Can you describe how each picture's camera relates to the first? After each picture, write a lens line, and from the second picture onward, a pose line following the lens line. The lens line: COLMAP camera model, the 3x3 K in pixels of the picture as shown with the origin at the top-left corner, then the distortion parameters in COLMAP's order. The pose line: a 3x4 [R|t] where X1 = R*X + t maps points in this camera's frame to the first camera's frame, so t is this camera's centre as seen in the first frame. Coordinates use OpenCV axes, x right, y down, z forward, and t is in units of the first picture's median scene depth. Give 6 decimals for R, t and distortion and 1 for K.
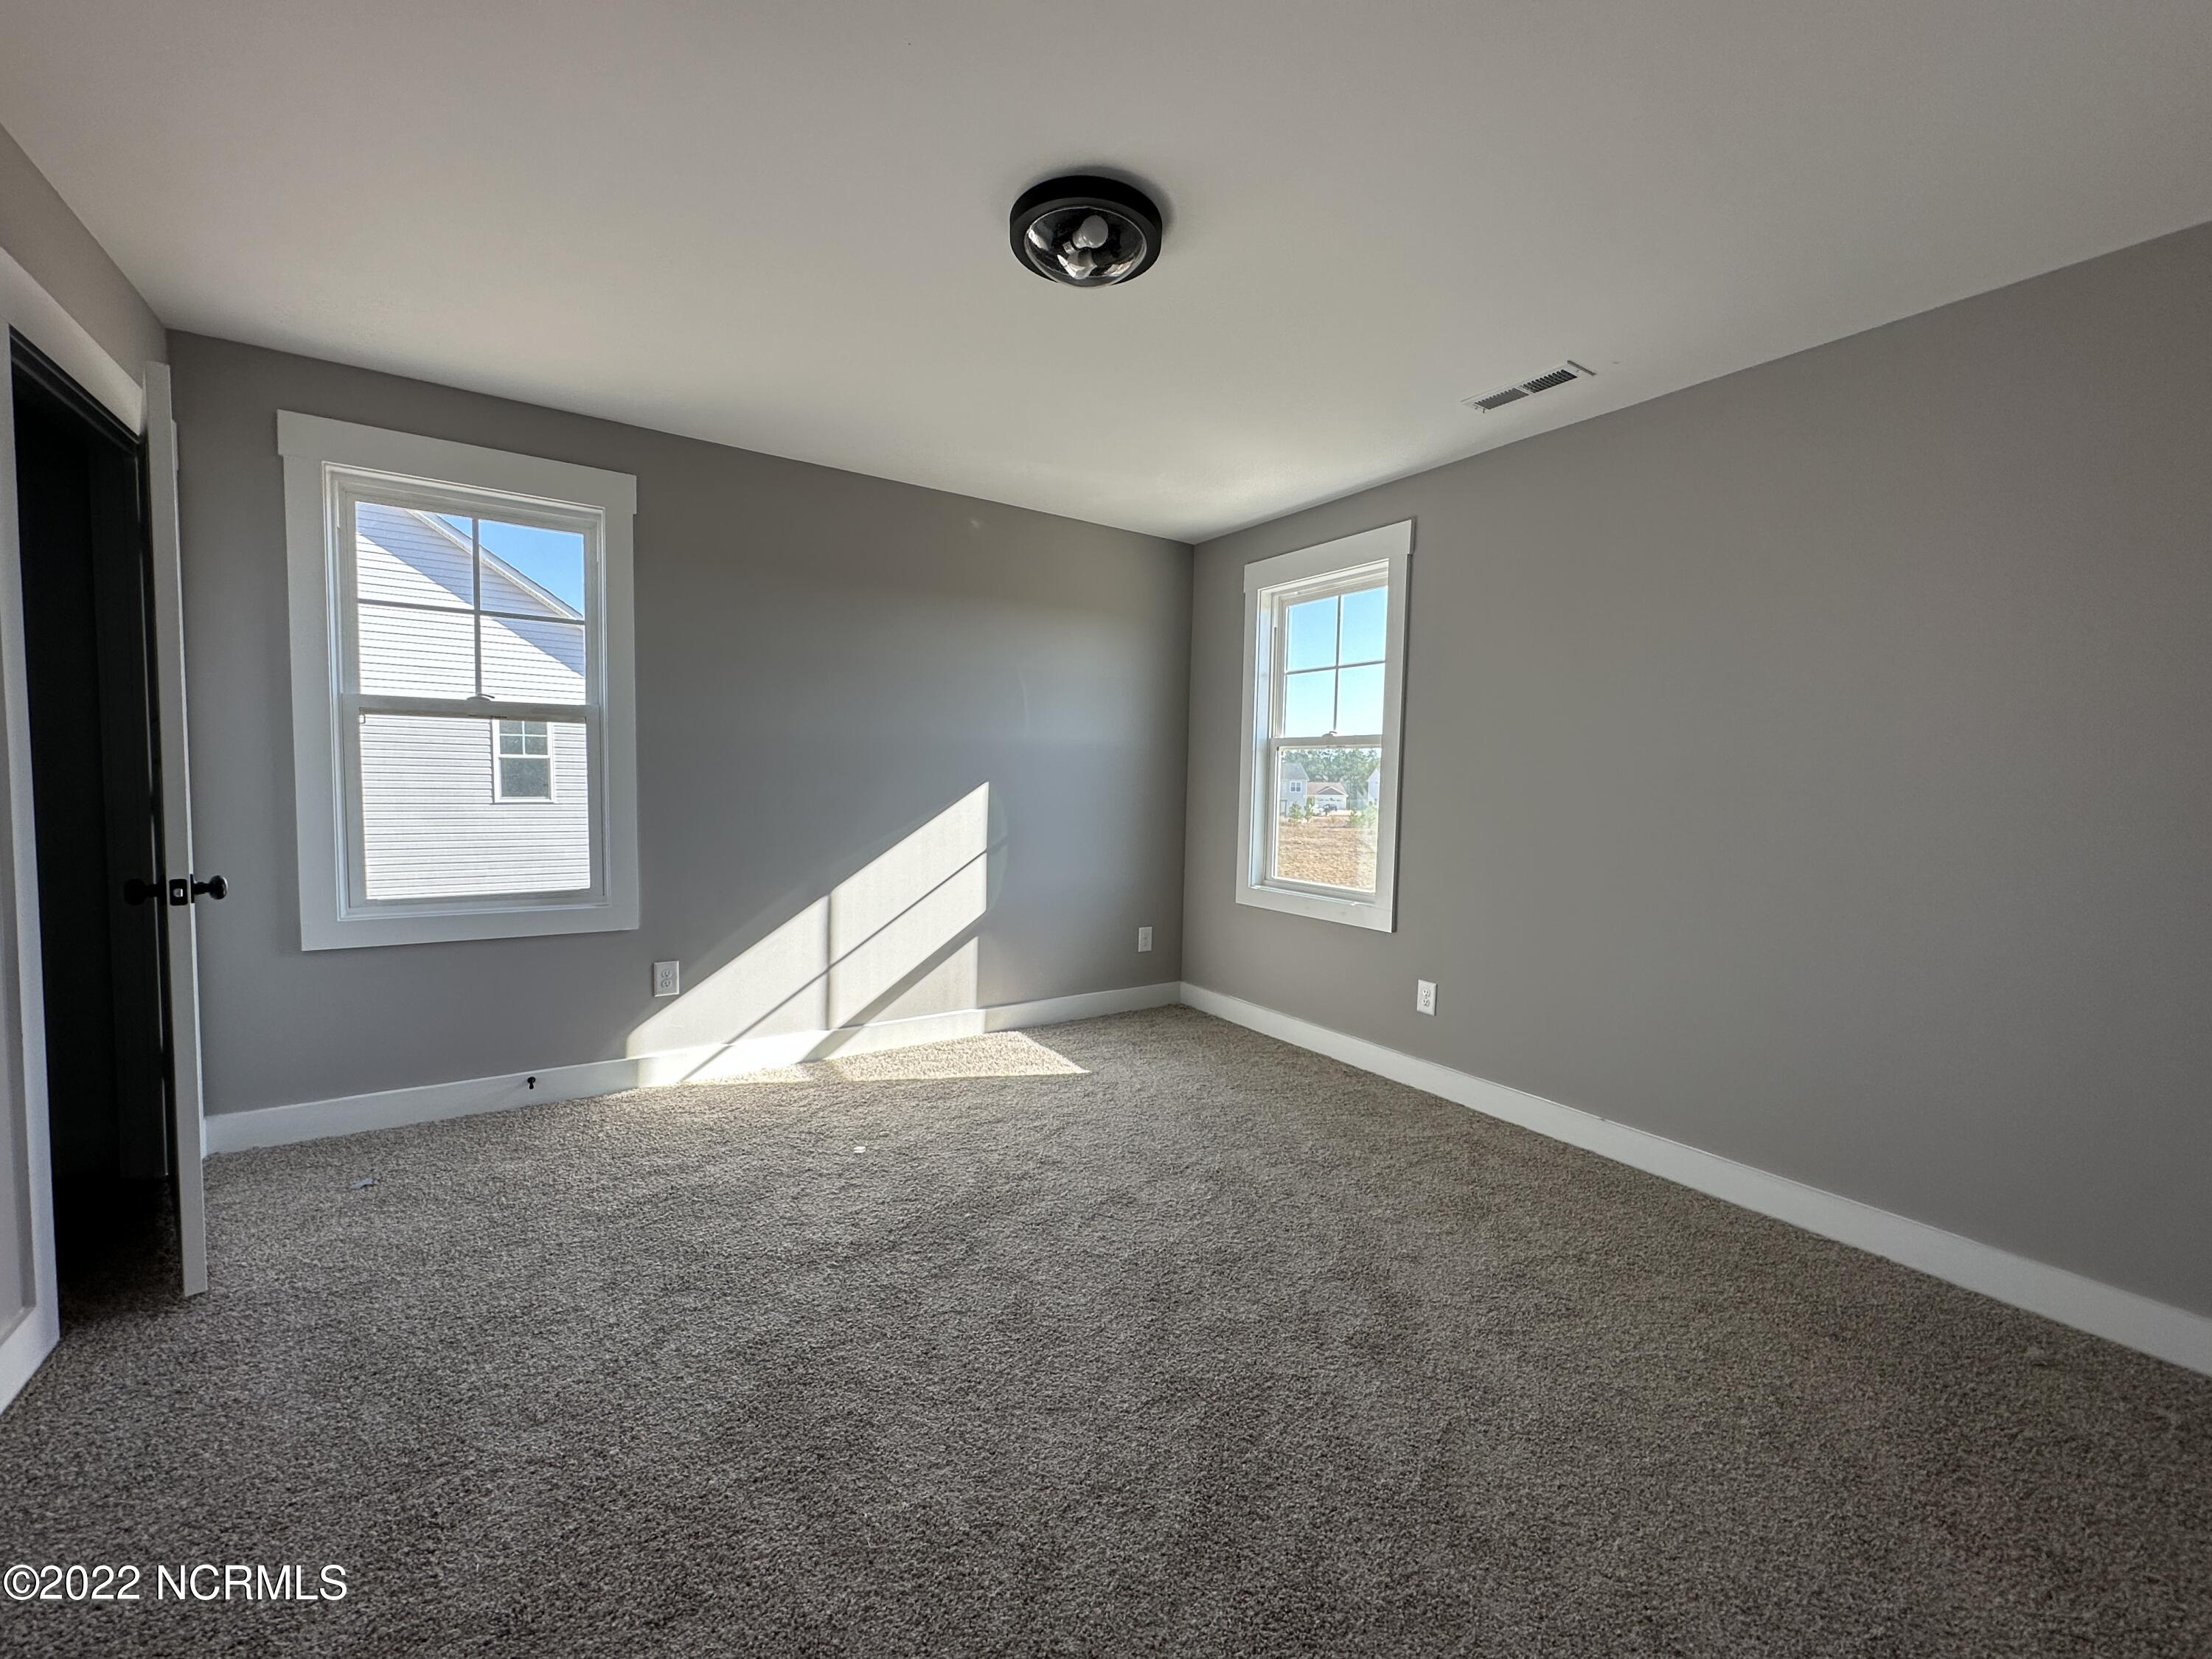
lens RADIAL K [[882.3, 0, 1106.0], [0, 882.3, 829.5], [0, 0, 1]] dist [-0.002898, -0.000140]
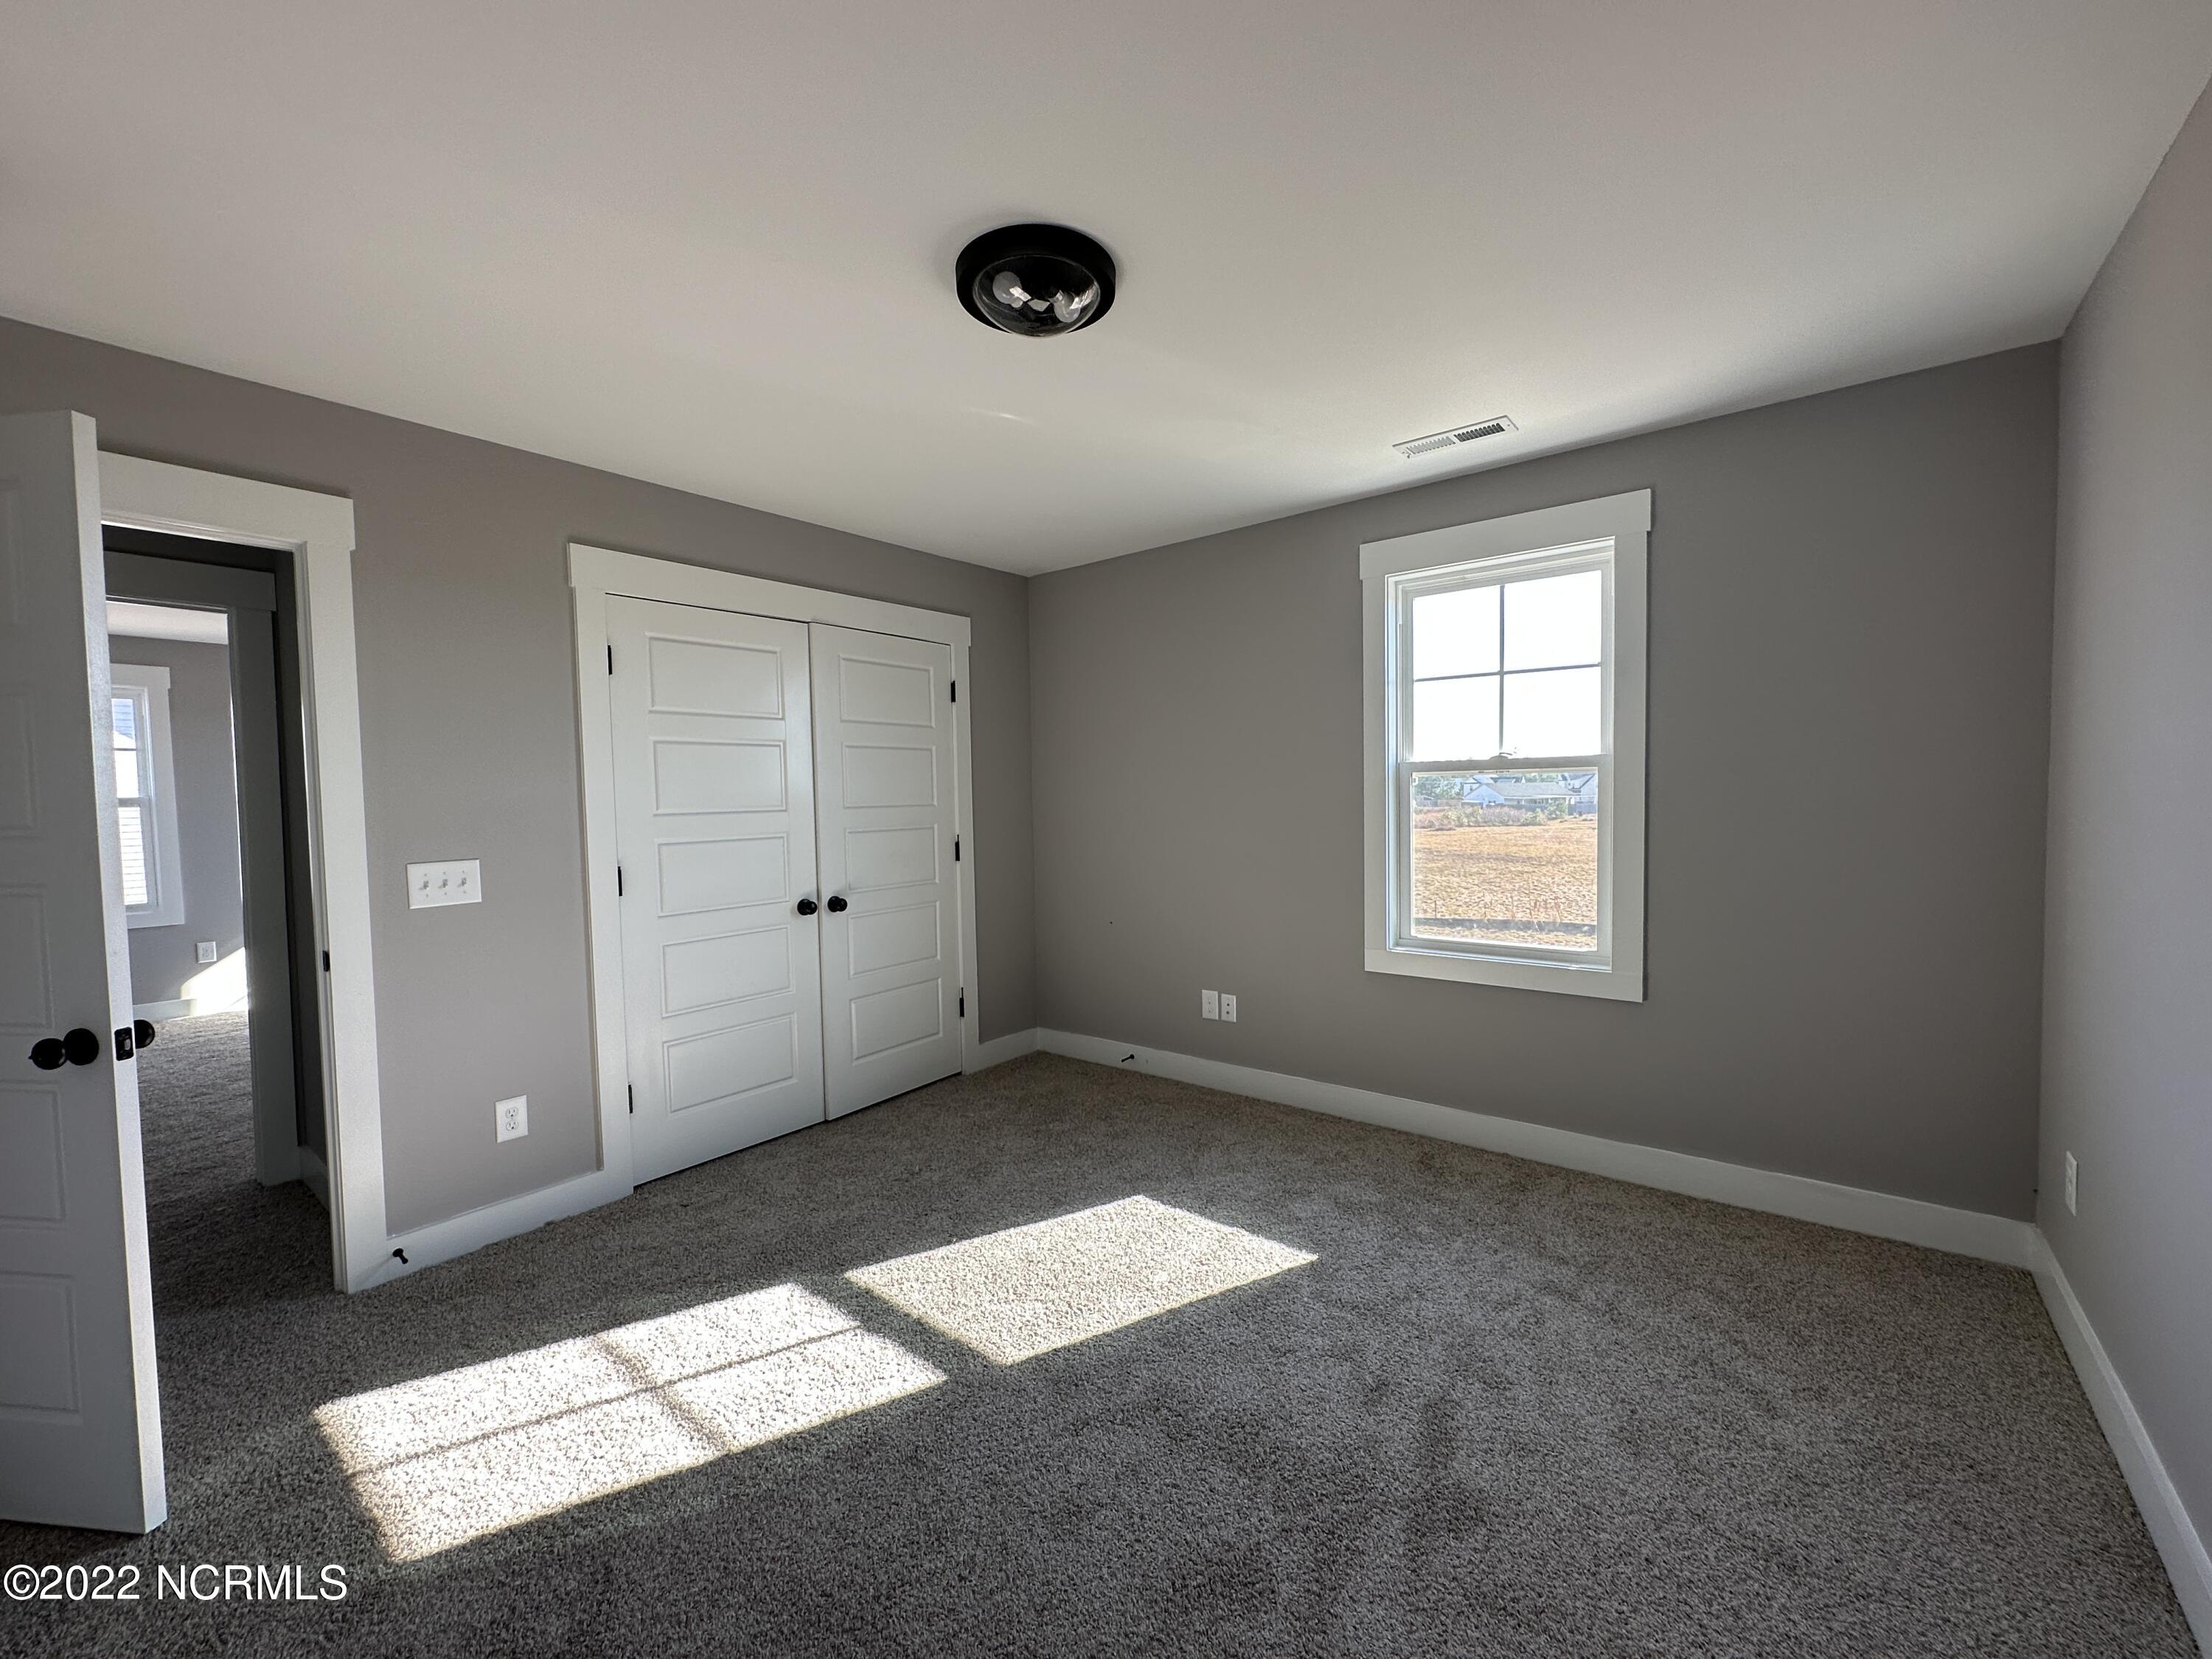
lens RADIAL K [[882.3, 0, 1106.0], [0, 882.3, 829.5], [0, 0, 1]] dist [-0.002898, -0.000140]
pose [[0.952136, -0.061233, 0.299479, -0.334000], [0.065444, 0.997848, -0.004042, -0.061026], [-0.298587, 0.023448, 0.954094, 0.339523]]
